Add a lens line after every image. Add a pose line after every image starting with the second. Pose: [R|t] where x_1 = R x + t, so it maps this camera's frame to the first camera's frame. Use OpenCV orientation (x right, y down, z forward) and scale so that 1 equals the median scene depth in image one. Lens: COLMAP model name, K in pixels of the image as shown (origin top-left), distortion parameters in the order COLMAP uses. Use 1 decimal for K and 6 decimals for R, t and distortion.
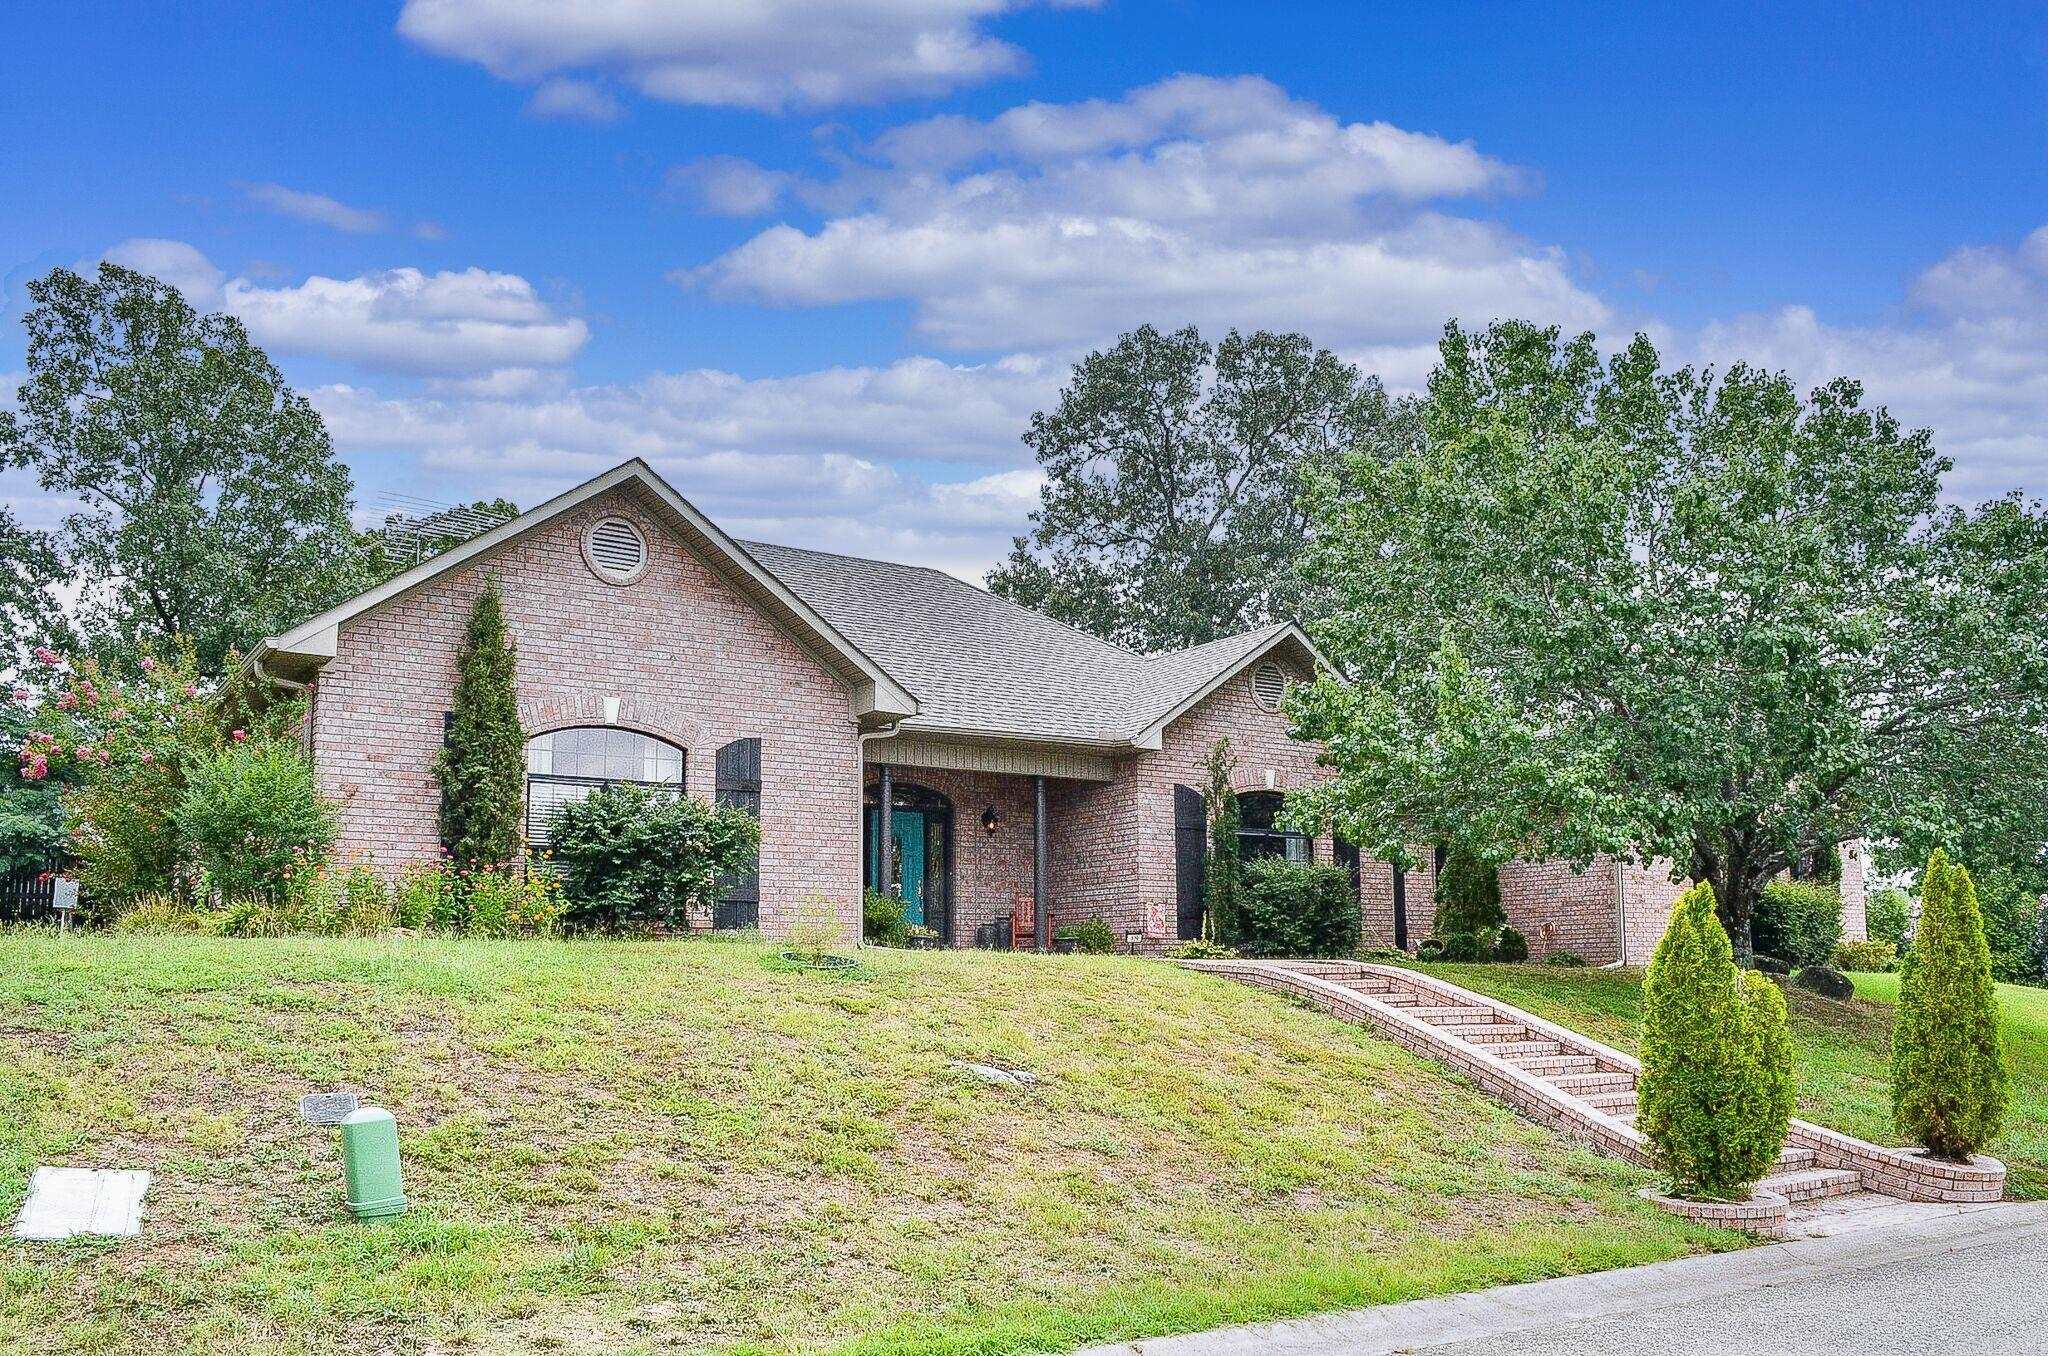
lens RADIAL K [[1578.1, 0, 1024.7], [0, 1578.1, 736.4], [0, 0, 1]] dist [-0.071163, 0.001012]
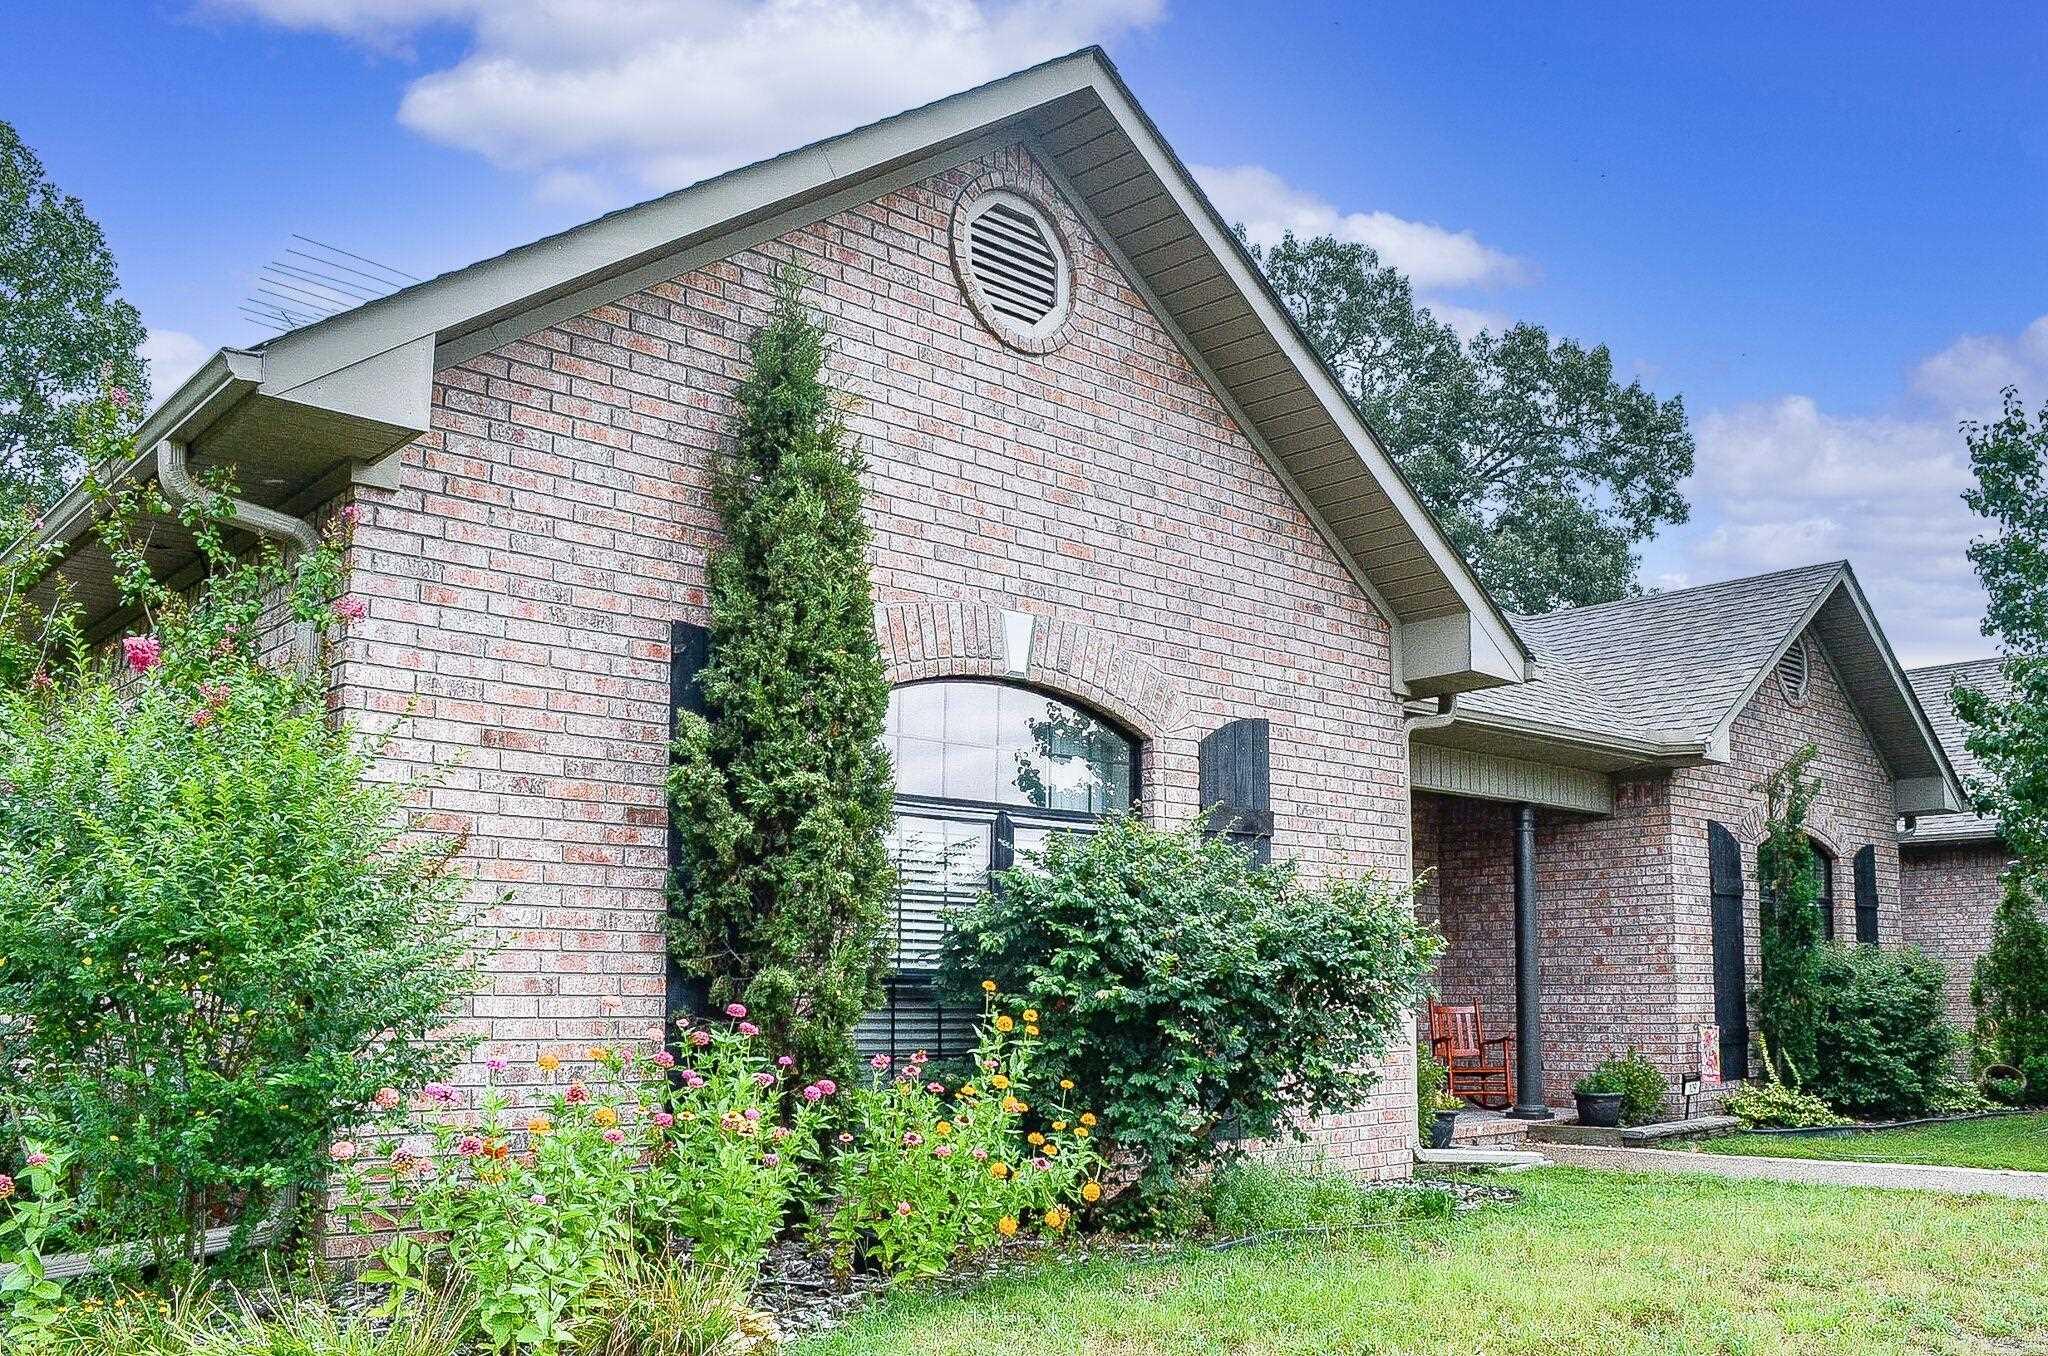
lens RADIAL K [[1638.3, 0, 1025.6], [0, 1638.3, 793.7], [0, 0, 1]] dist [-0.049093, -0.010125]
pose [[0.990980, 0.026973, 0.131265, -0.305927], [-0.031907, 0.998856, 0.035626, 0.008007], [-0.130154, -0.039493, 0.990707, 0.541873]]
